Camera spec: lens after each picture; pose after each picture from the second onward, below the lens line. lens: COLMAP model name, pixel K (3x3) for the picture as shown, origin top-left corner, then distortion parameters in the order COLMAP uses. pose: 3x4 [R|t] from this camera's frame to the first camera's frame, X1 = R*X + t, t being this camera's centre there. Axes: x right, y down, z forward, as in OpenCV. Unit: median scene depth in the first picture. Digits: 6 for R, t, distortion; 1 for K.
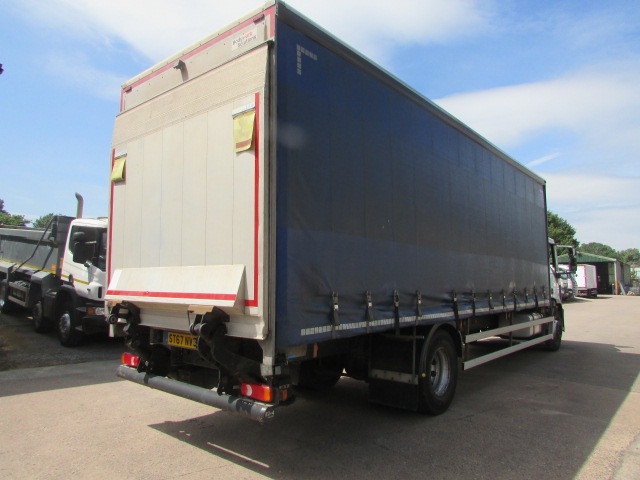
lens RADIAL K [[452.6, 0, 320.0], [0, 452.6, 240.0], [0, 0, 1]] dist [-0.008820, -0.021870]
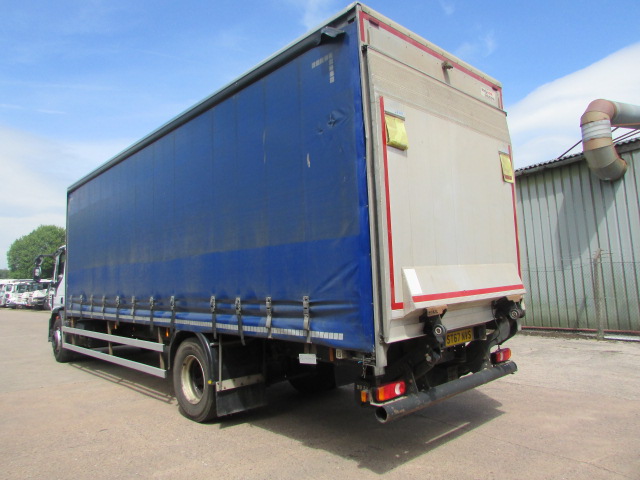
lens RADIAL K [[452.6, 0, 320.0], [0, 452.6, 240.0], [0, 0, 1]] dist [-0.008820, -0.021870]
pose [[0.120246, 0.080012, 0.989515, -1.357725], [-0.042871, 0.996235, -0.075346, 0.090410], [-0.991818, -0.033361, 0.123224, 1.173098]]
